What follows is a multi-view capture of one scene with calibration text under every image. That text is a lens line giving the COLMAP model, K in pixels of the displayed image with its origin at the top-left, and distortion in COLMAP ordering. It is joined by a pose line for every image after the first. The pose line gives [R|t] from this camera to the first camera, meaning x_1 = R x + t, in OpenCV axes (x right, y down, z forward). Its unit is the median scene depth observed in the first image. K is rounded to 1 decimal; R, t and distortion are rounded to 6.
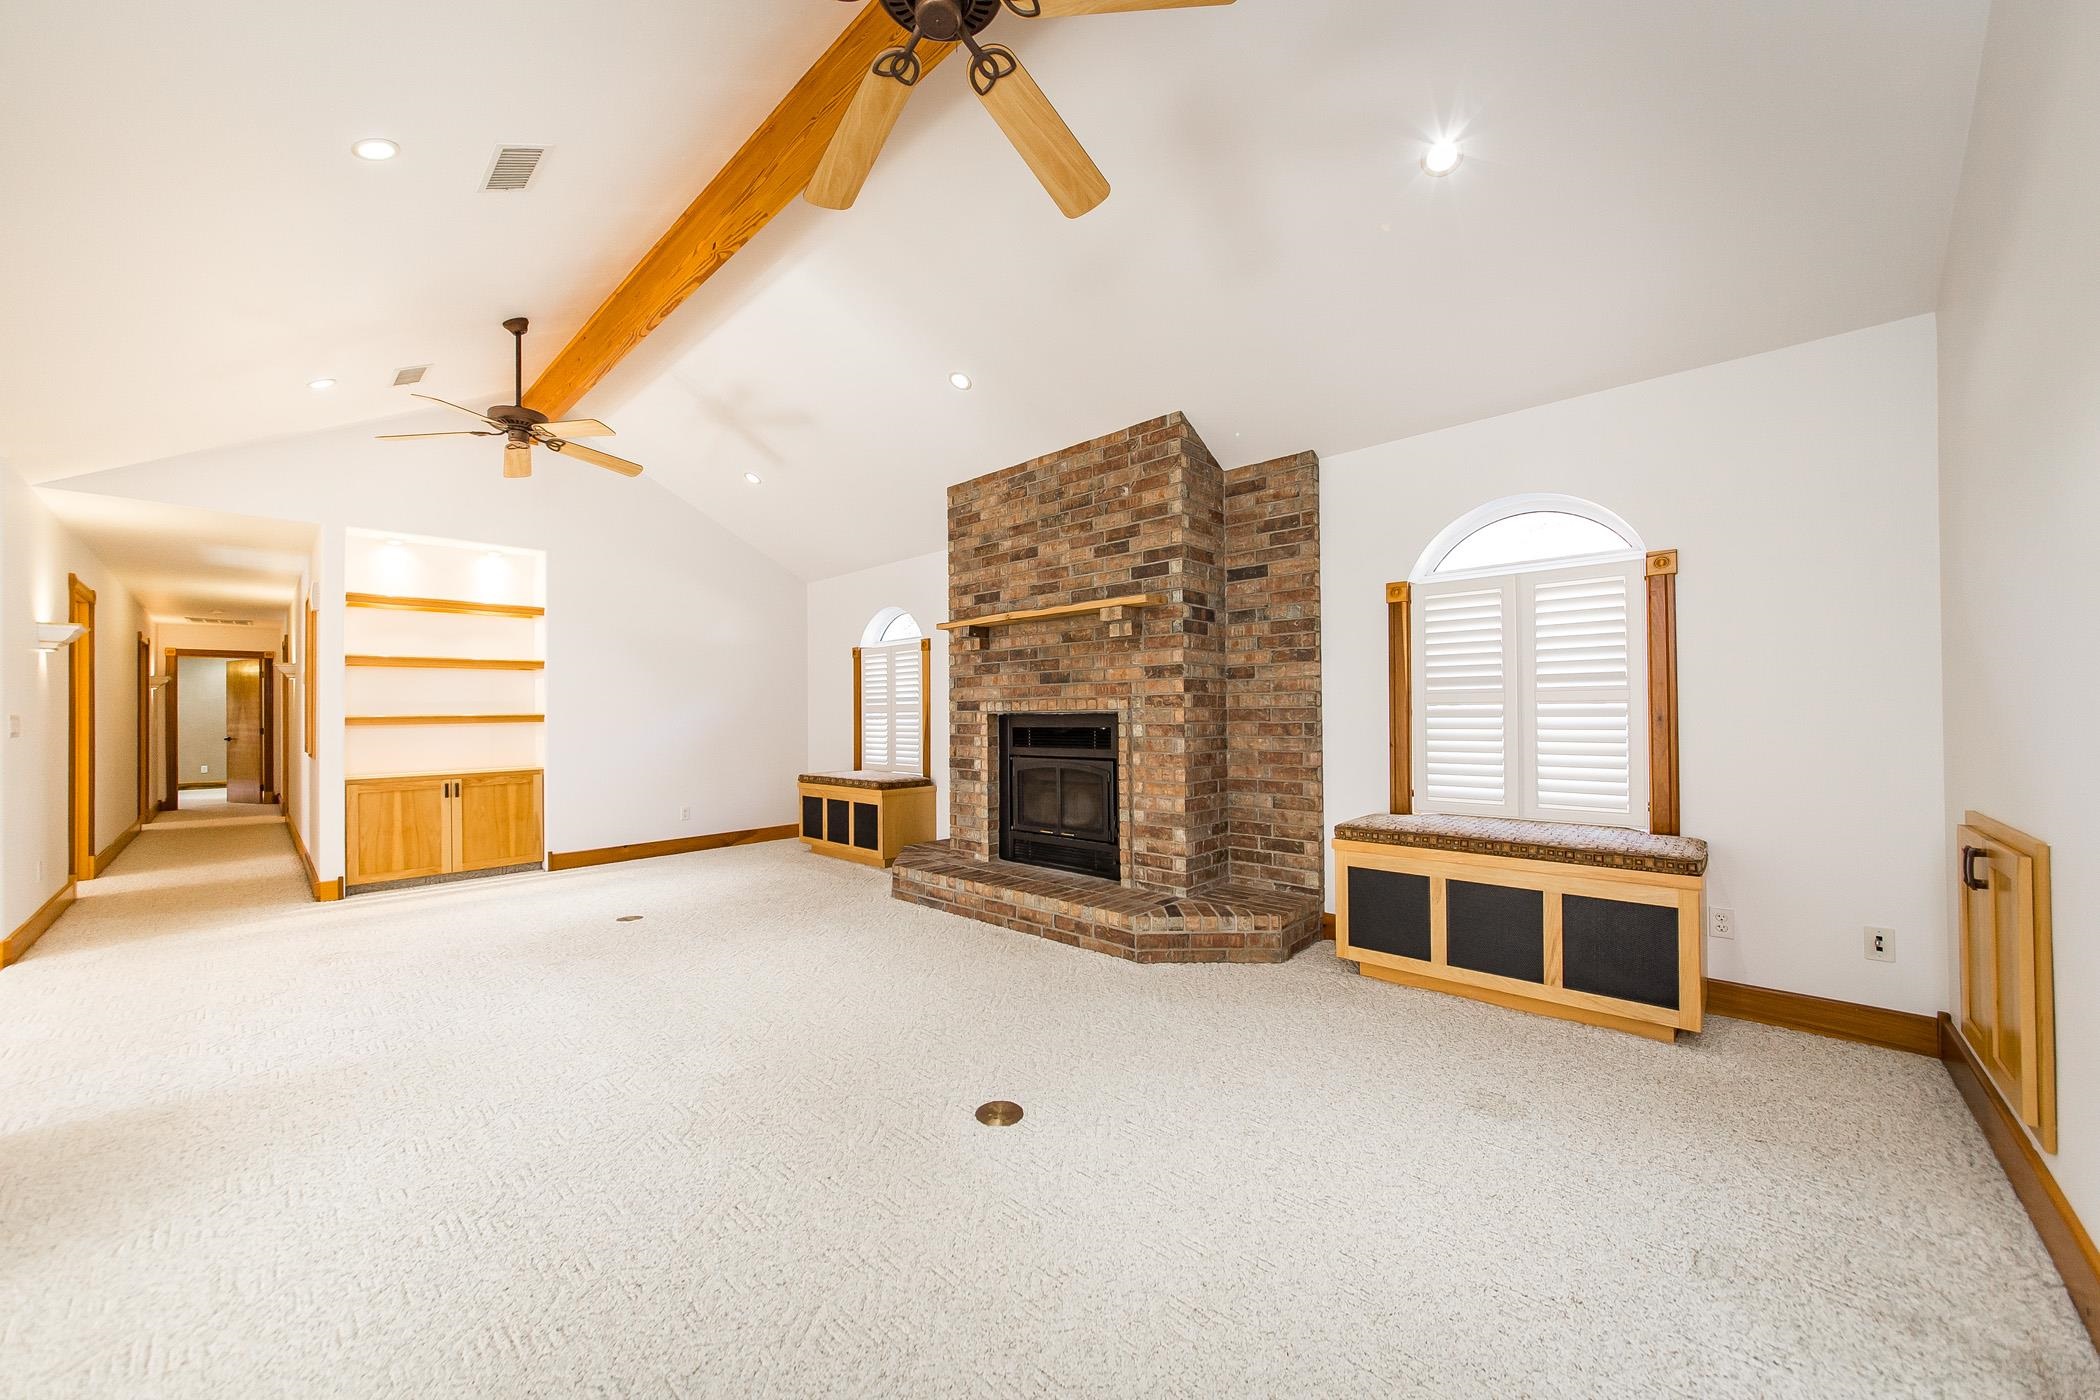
lens RADIAL K [[770.2, 0, 1067.4], [0, 770.2, 709.2], [0, 0, 1]] dist [-0.009919, 0.004279]
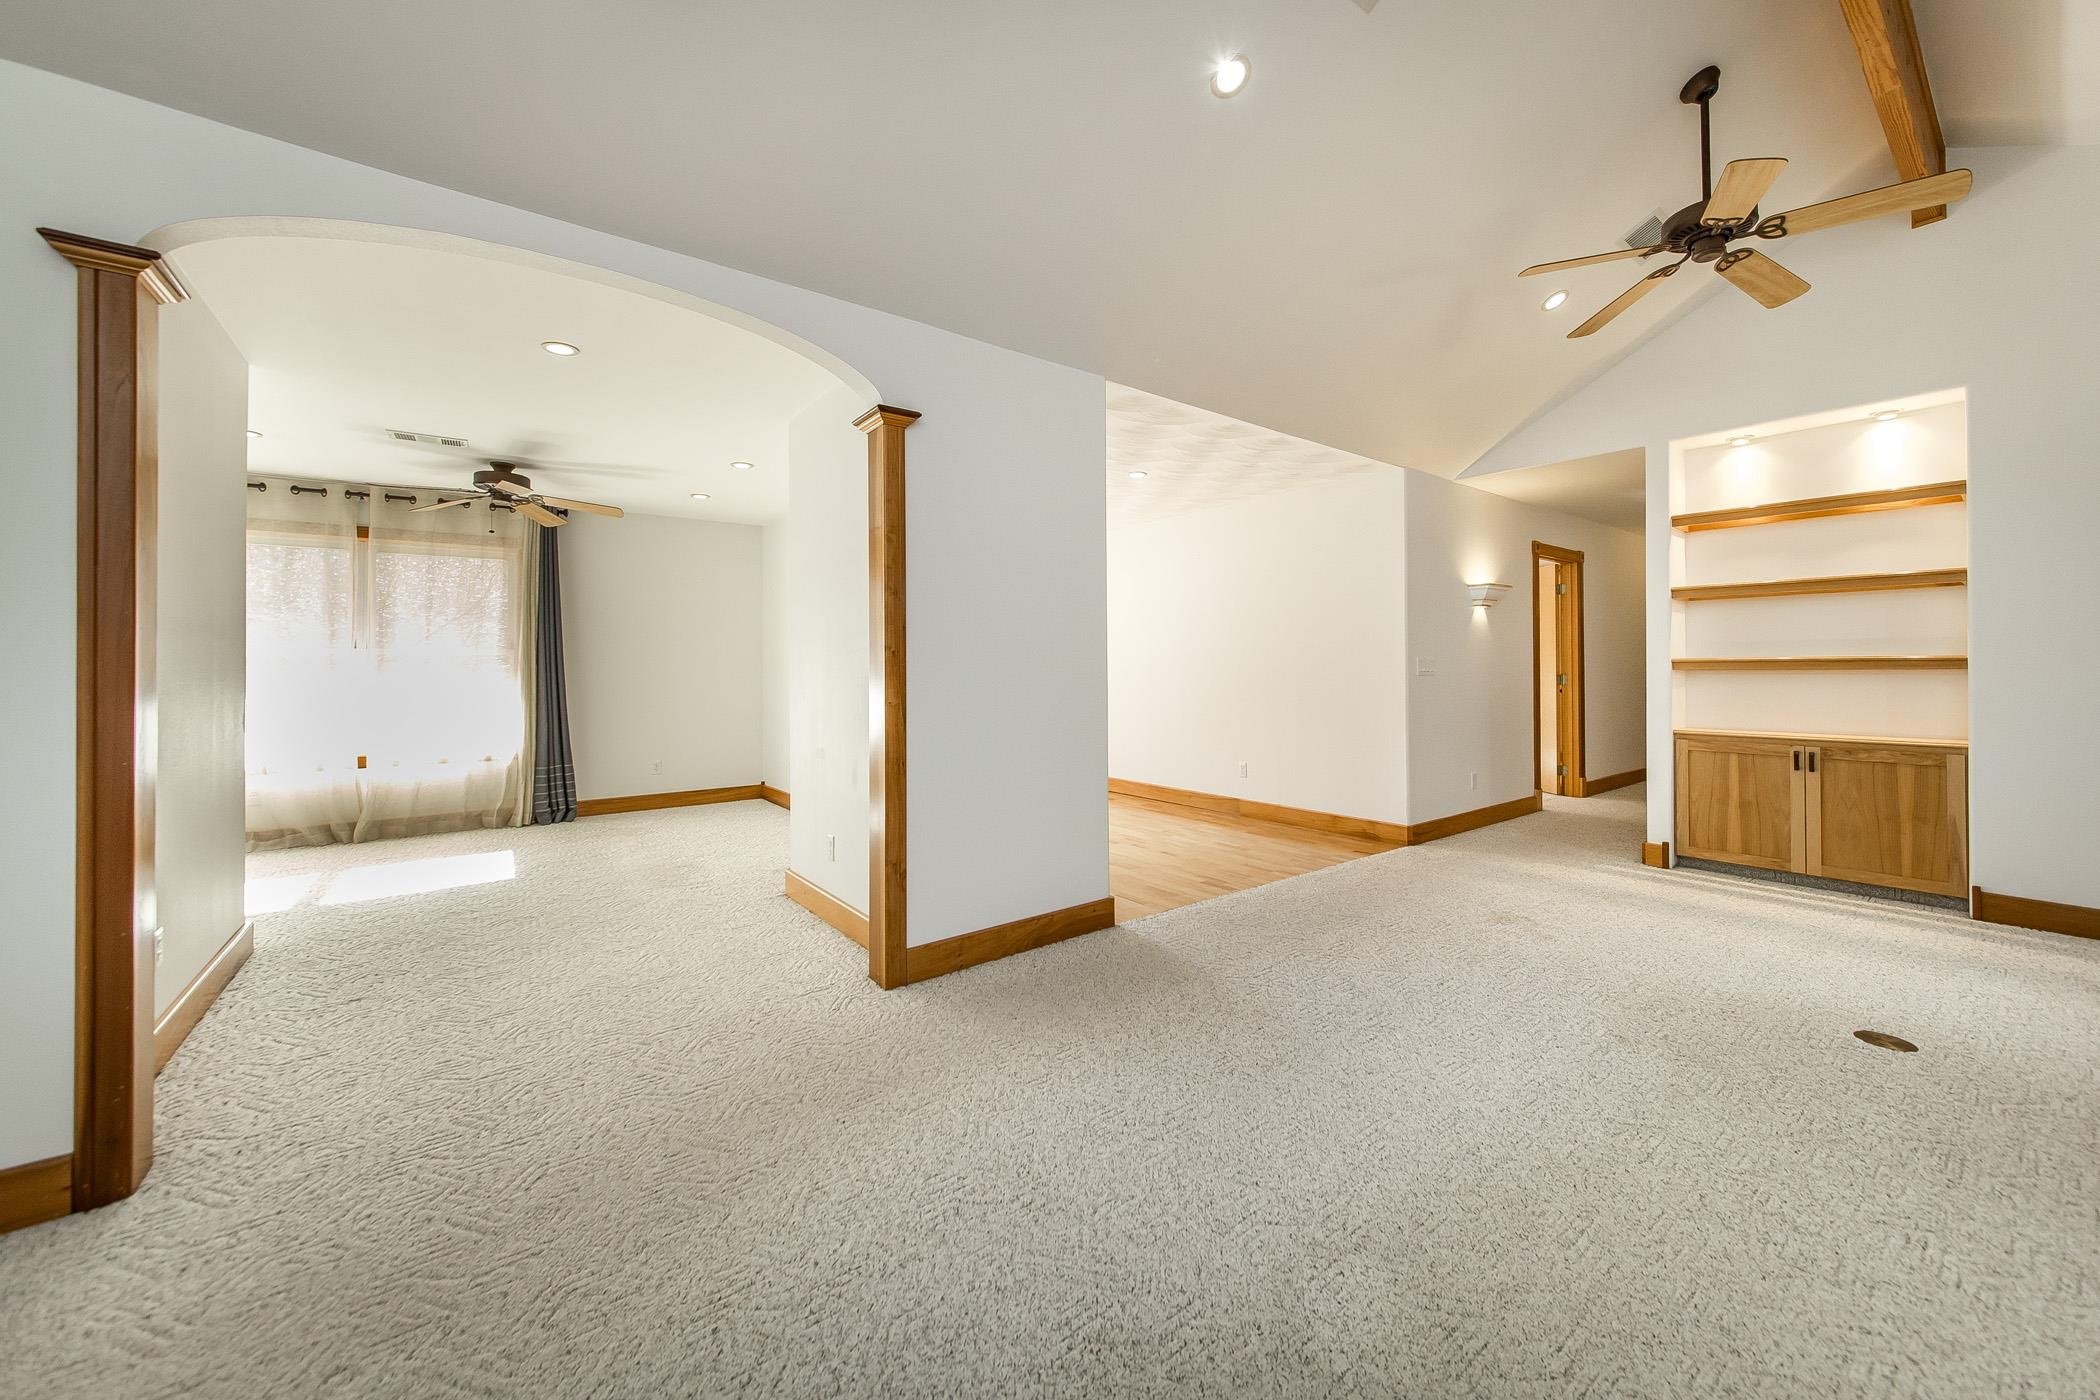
lens RADIAL K [[770.2, 0, 1028.9], [0, 770.2, 663.4], [0, 0, 1]] dist [-0.009919, 0.004279]
pose [[-0.175678, 0.006507, -0.984426, 0.043950], [0.010738, 0.999931, 0.004694, 0.000980], [0.984389, -0.009746, -0.175735, 0.403457]]
